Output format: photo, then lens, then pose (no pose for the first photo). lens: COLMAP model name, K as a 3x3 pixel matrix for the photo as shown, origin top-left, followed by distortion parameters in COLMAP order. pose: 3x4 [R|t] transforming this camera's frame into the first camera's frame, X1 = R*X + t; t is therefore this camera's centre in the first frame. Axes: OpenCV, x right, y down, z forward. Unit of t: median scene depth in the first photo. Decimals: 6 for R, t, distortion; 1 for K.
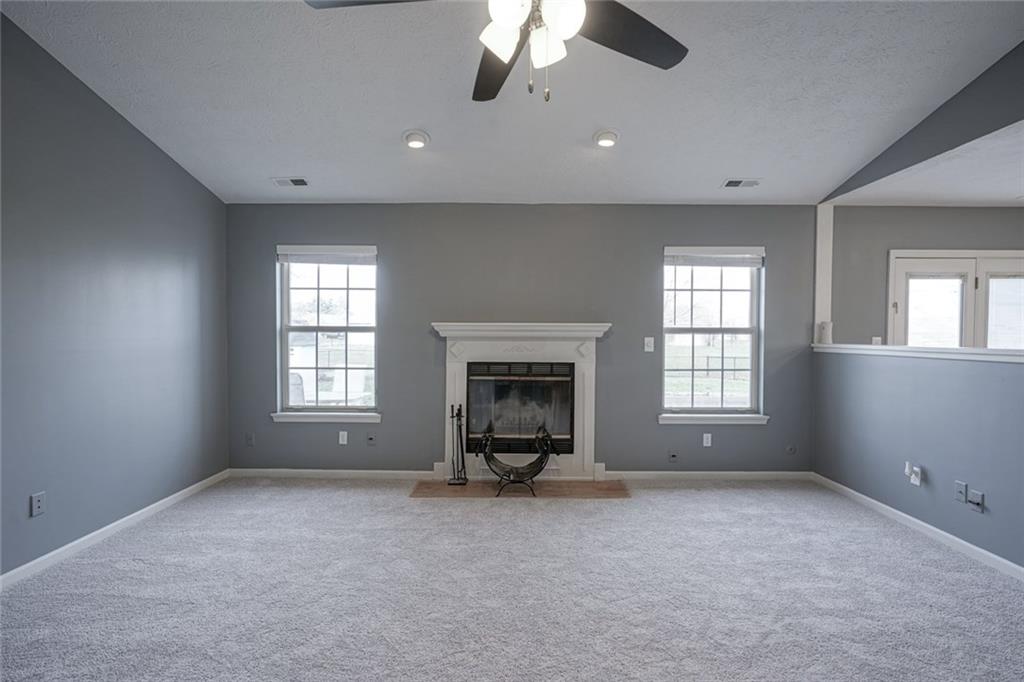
lens RADIAL K [[461.6, 0, 511.5], [0, 461.6, 346.6], [0, 0, 1]] dist [-0.010395, 0.004560]
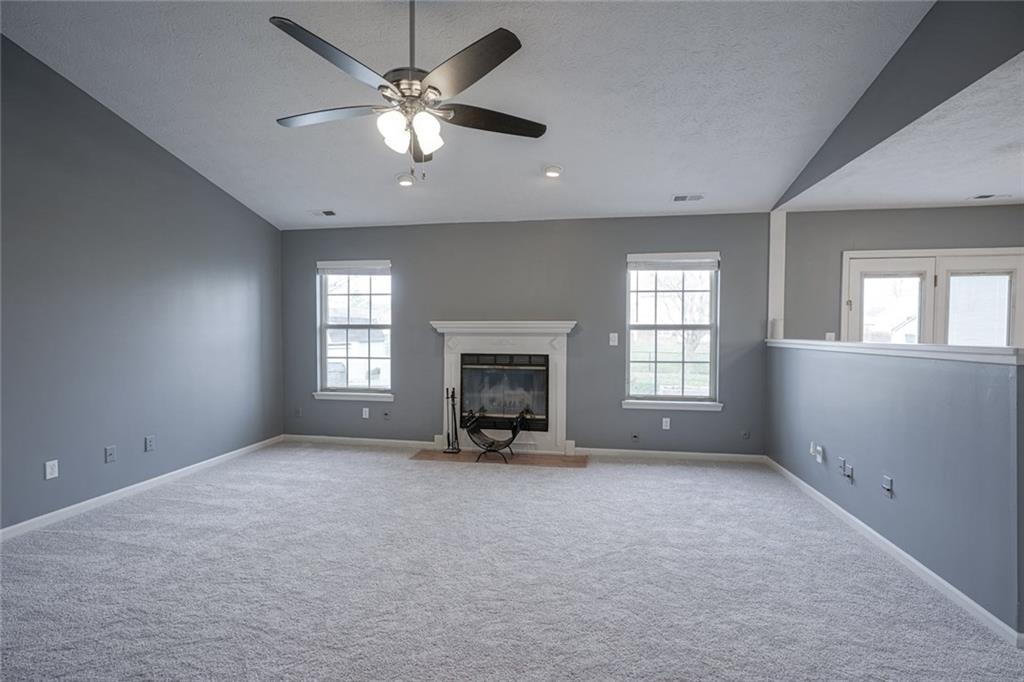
lens RADIAL K [[461.6, 0, 511.6], [0, 461.6, 346.5], [0, 0, 1]] dist [-0.010395, 0.004560]
pose [[0.987163, 0.004396, -0.159653, 0.231281], [-0.003311, 0.999970, 0.007061, 0.005948], [0.159680, -0.006441, 0.987148, -0.181103]]
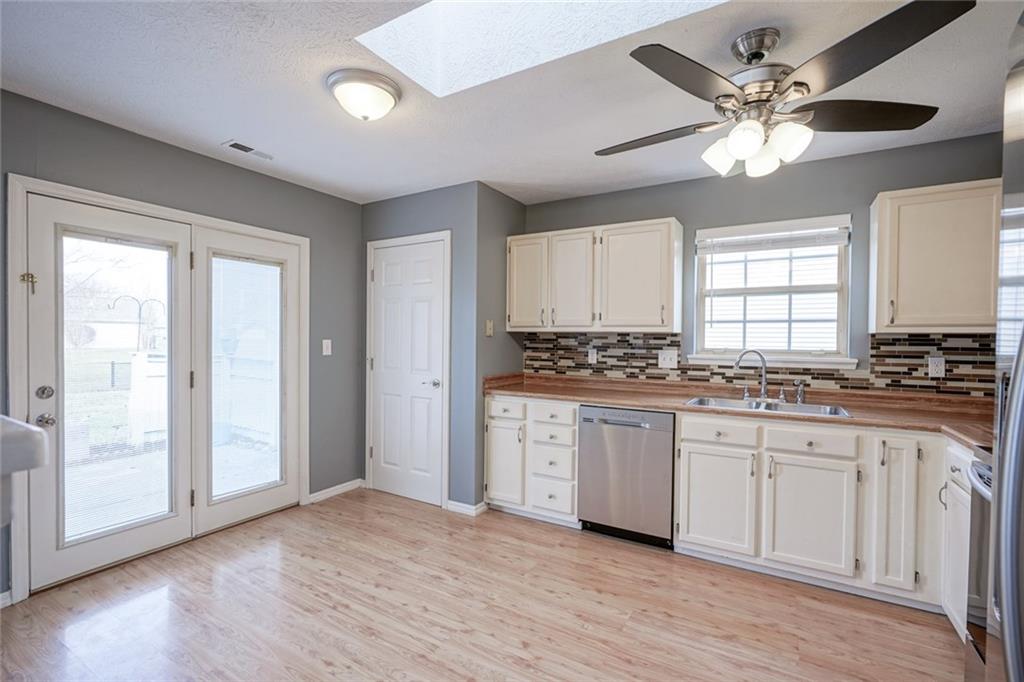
lens RADIAL K [[461.6, 0, 508.9], [0, 461.6, 344.7], [0, 0, 1]] dist [-0.010395, 0.004560]
pose [[0.513228, -0.009896, 0.858195, 0.658135], [0.013223, 0.999906, 0.003623, -0.005795], [-0.858150, 0.009489, 0.513311, 0.225883]]
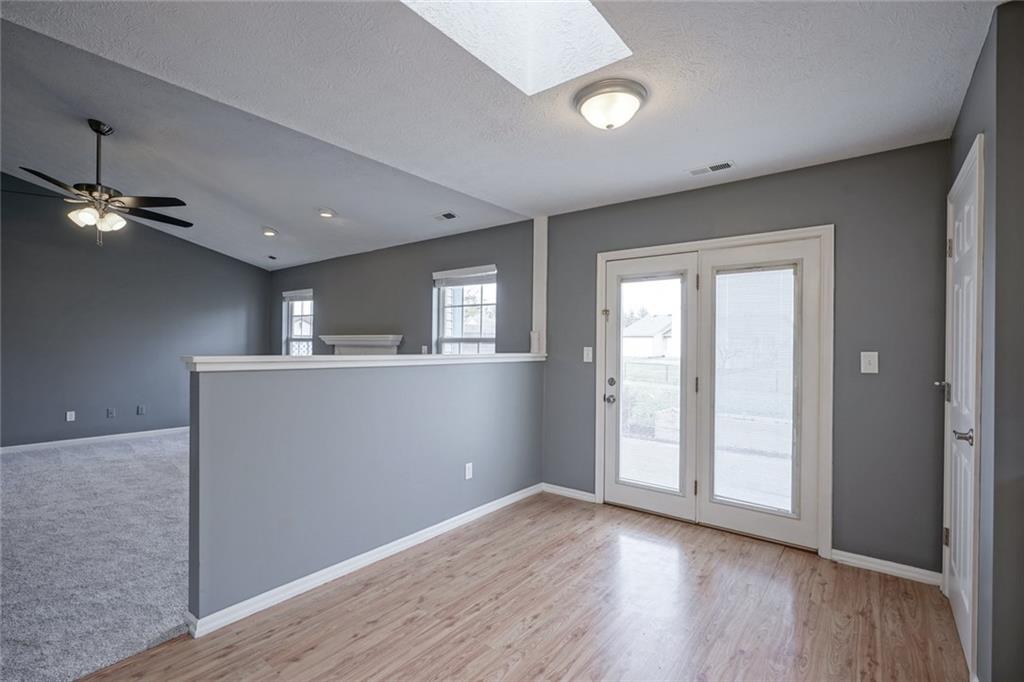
lens RADIAL K [[461.6, 0, 510.8], [0, 461.6, 343.1], [0, 0, 1]] dist [-0.010395, 0.004560]
pose [[0.787984, 0.002742, -0.615689, 1.254491], [-0.023348, 0.999404, -0.025431, -0.001021], [0.615252, 0.034415, 0.787579, 0.157055]]
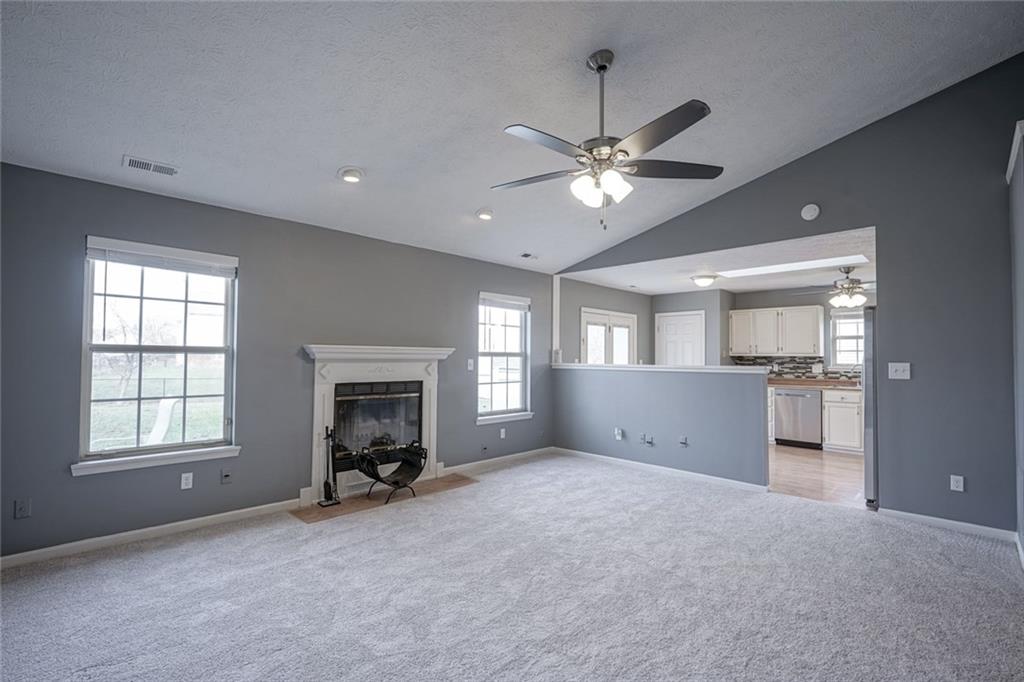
lens RADIAL K [[461.6, 0, 511.1], [0, 461.6, 346.1], [0, 0, 1]] dist [-0.010395, 0.004560]
pose [[0.704561, 0.019394, 0.709378, -0.549303], [0.012040, 0.999156, -0.039274, -0.004402], [-0.709541, 0.036212, 0.703733, -0.002111]]
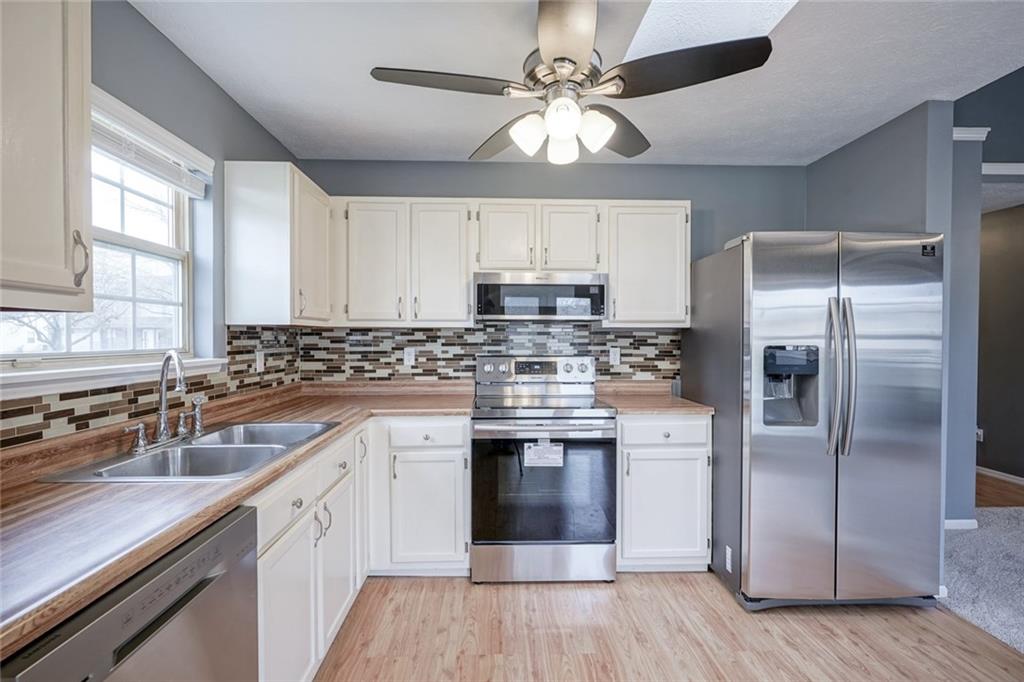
lens RADIAL K [[461.6, 0, 508.0], [0, 461.6, 347.6], [0, 0, 1]] dist [-0.010395, 0.004560]
pose [[-0.999183, -0.003843, -0.040226, 1.209426], [-0.005737, 0.998874, 0.047084, -0.013129], [0.039999, 0.047277, -0.998081, 0.658644]]
